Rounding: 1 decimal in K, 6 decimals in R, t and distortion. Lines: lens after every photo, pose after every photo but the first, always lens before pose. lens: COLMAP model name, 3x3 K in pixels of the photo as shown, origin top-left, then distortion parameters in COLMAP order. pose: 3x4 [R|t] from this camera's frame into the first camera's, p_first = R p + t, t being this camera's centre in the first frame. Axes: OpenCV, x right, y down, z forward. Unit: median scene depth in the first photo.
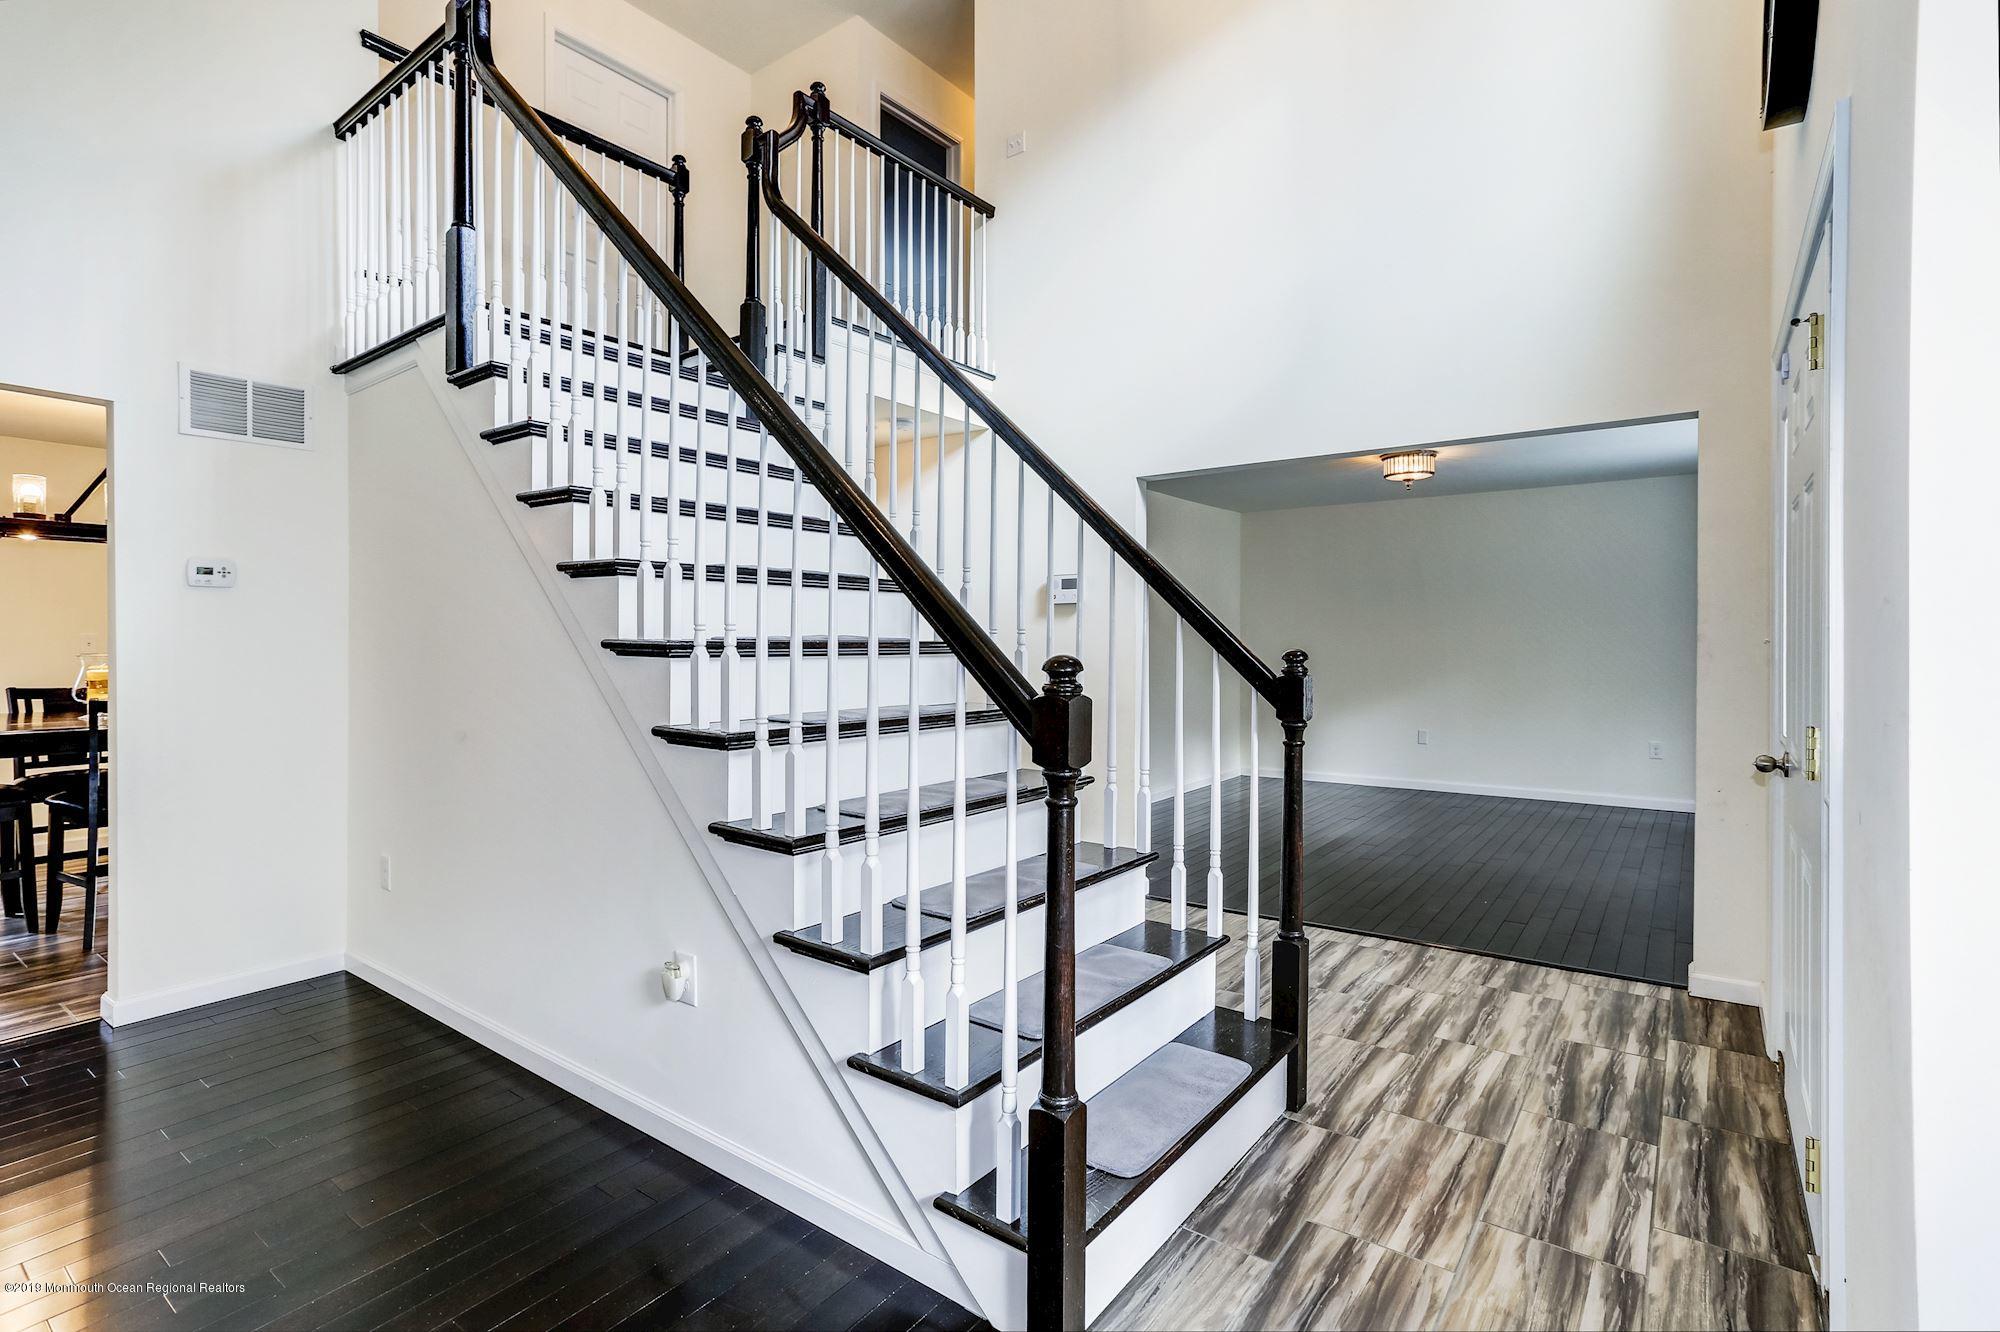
lens RADIAL K [[934.7, 0, 953.5], [0, 934.7, 666.5], [0, 0, 1]] dist [0.020569, 0.000075]
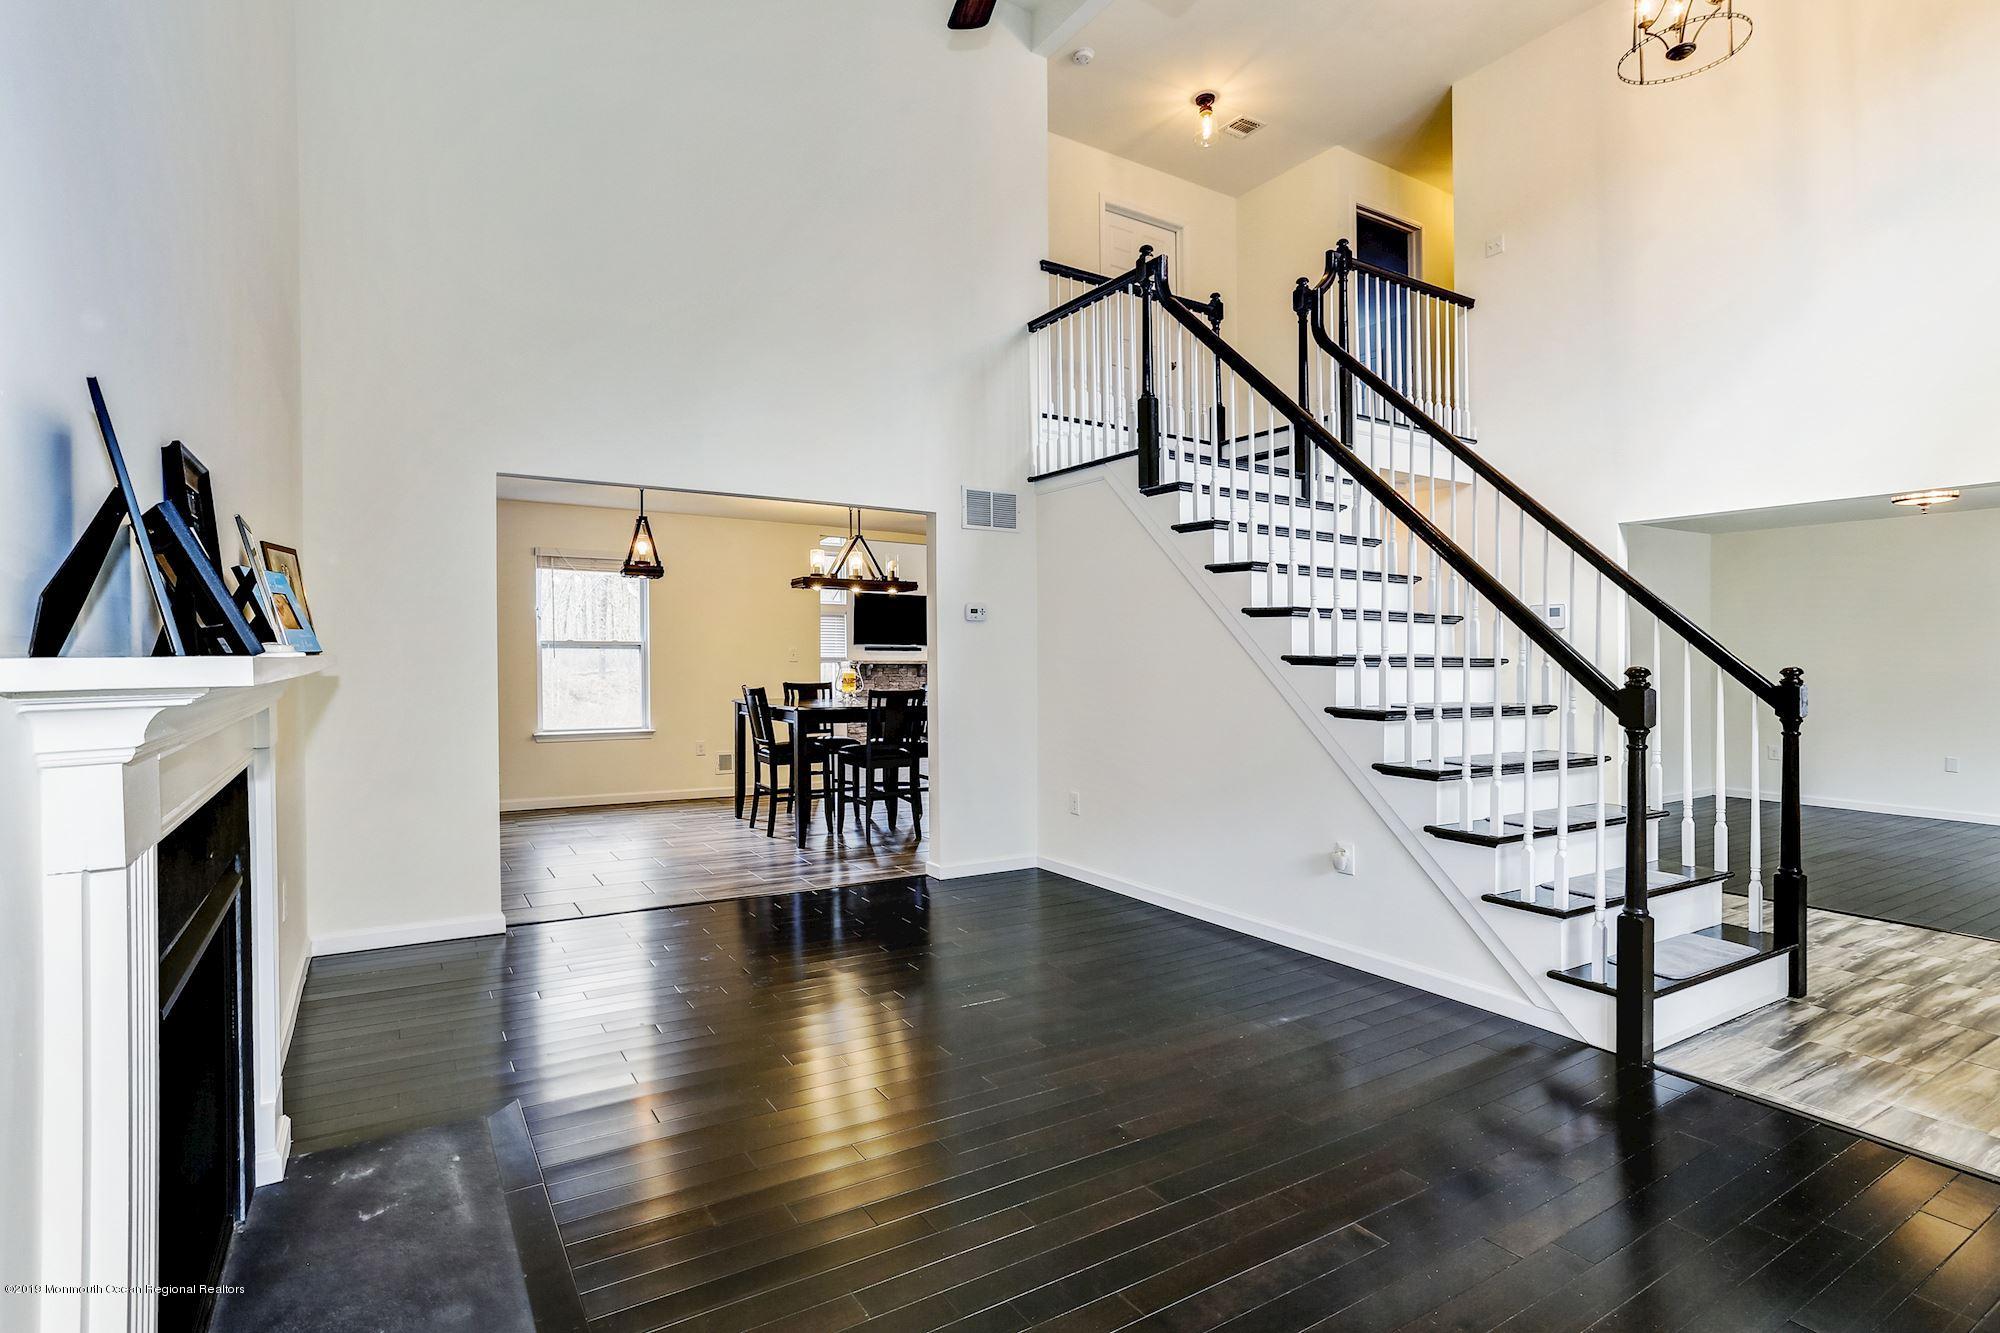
lens RADIAL K [[945.4, 0, 986.9], [0, 945.4, 647.4], [0, 0, 1]] dist [-0.039674, 0.030912]
pose [[0.938972, 0.003429, -0.343975, -0.290227], [-0.015089, 0.999398, -0.031225, 0.017828], [0.343661, 0.034510, 0.938459, -0.733157]]
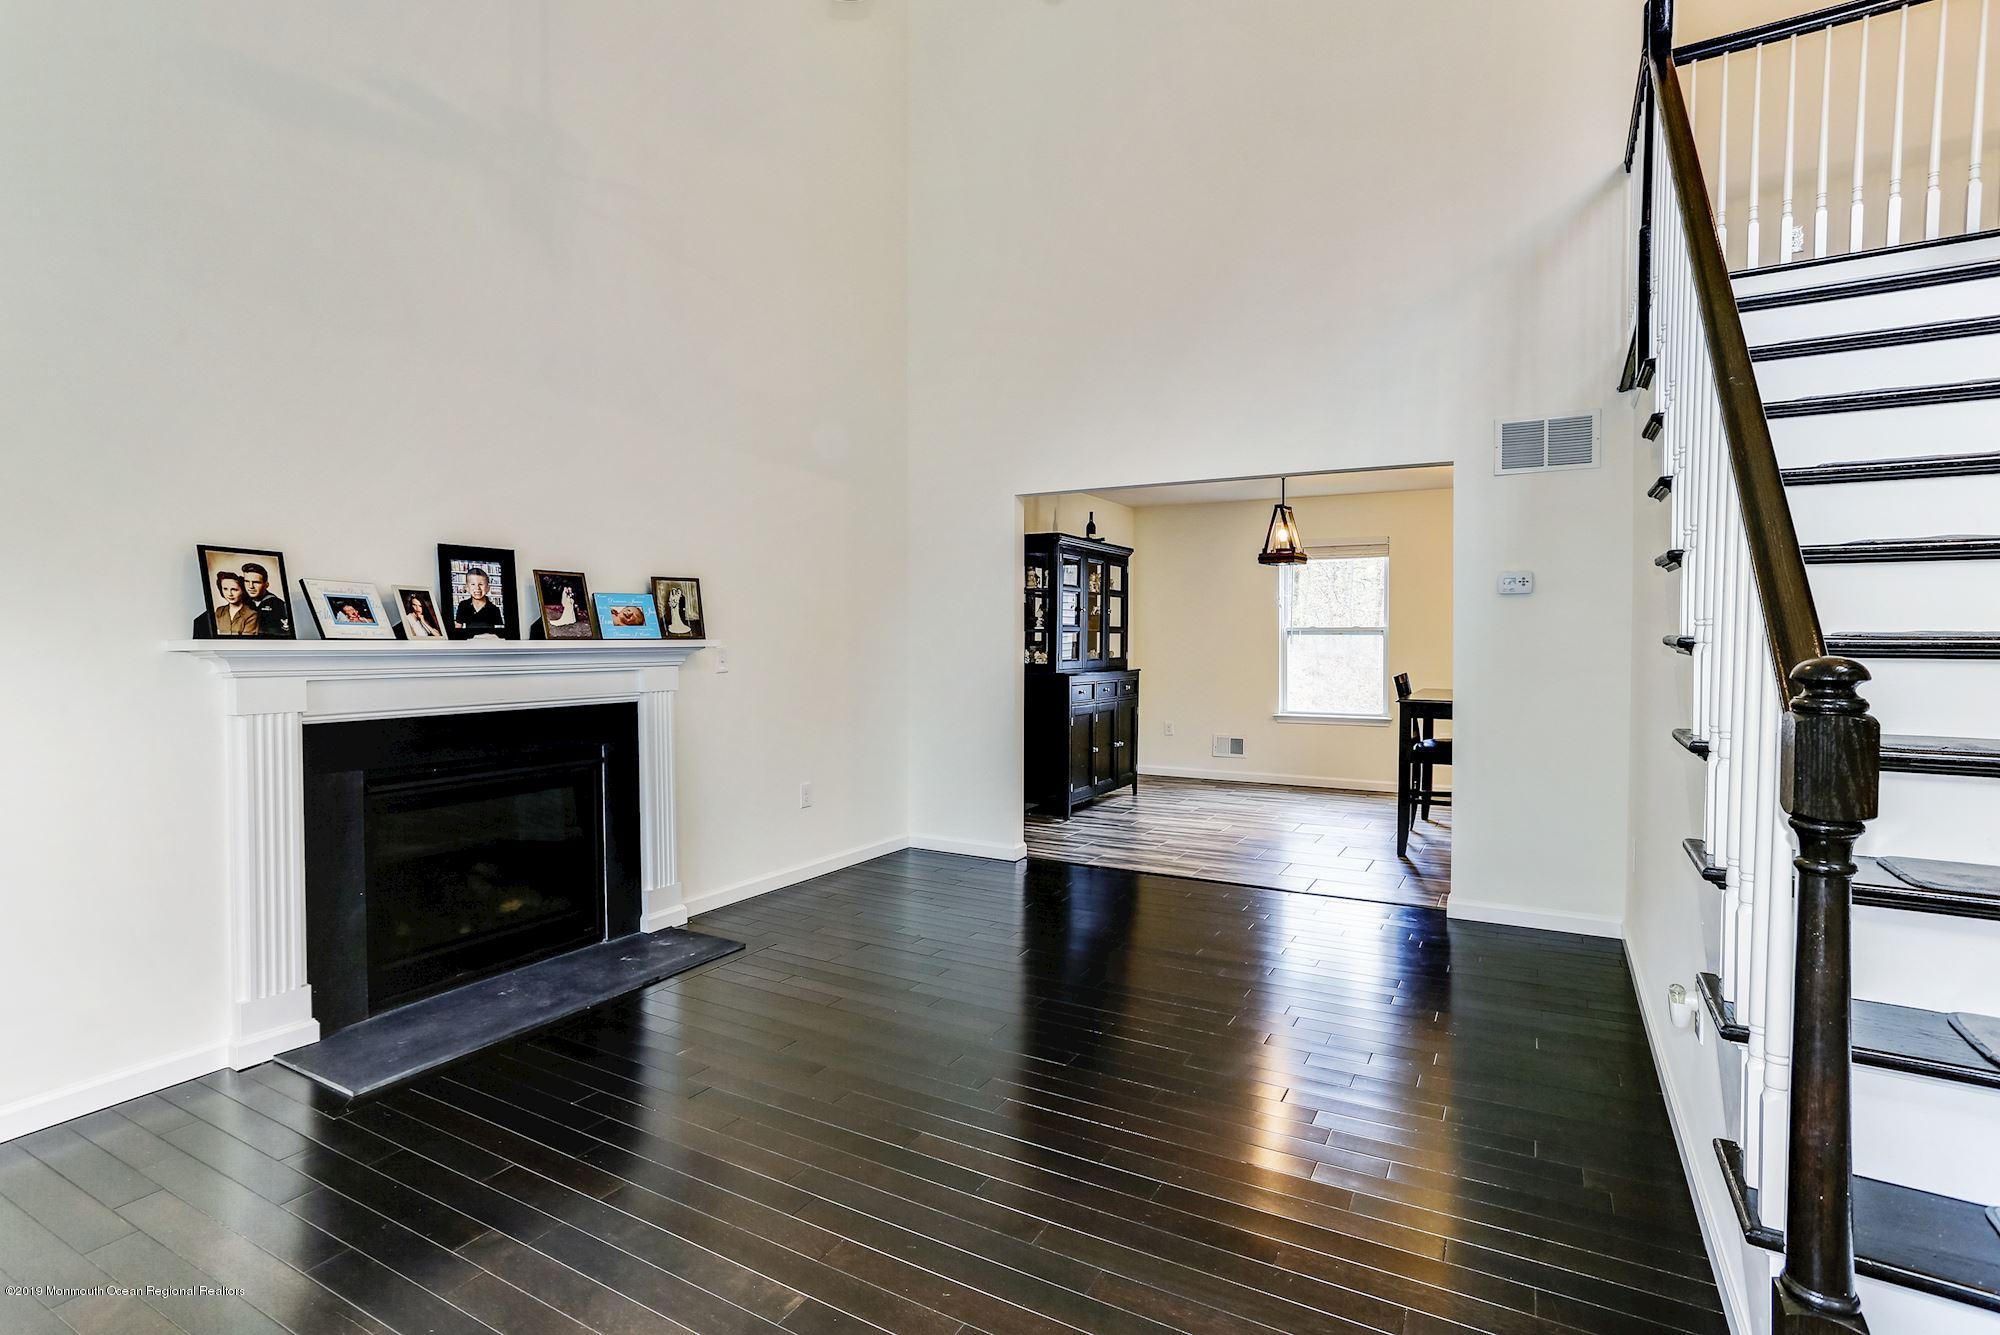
lens RADIAL K [[945.4, 0, 986.9], [0, 945.4, 648.4], [0, 0, 1]] dist [-0.039674, 0.030912]
pose [[0.168759, 0.010478, -0.985602, 0.443912], [-0.024892, 0.999670, 0.006365, -0.004317], [0.985343, 0.023459, 0.168964, 0.166369]]
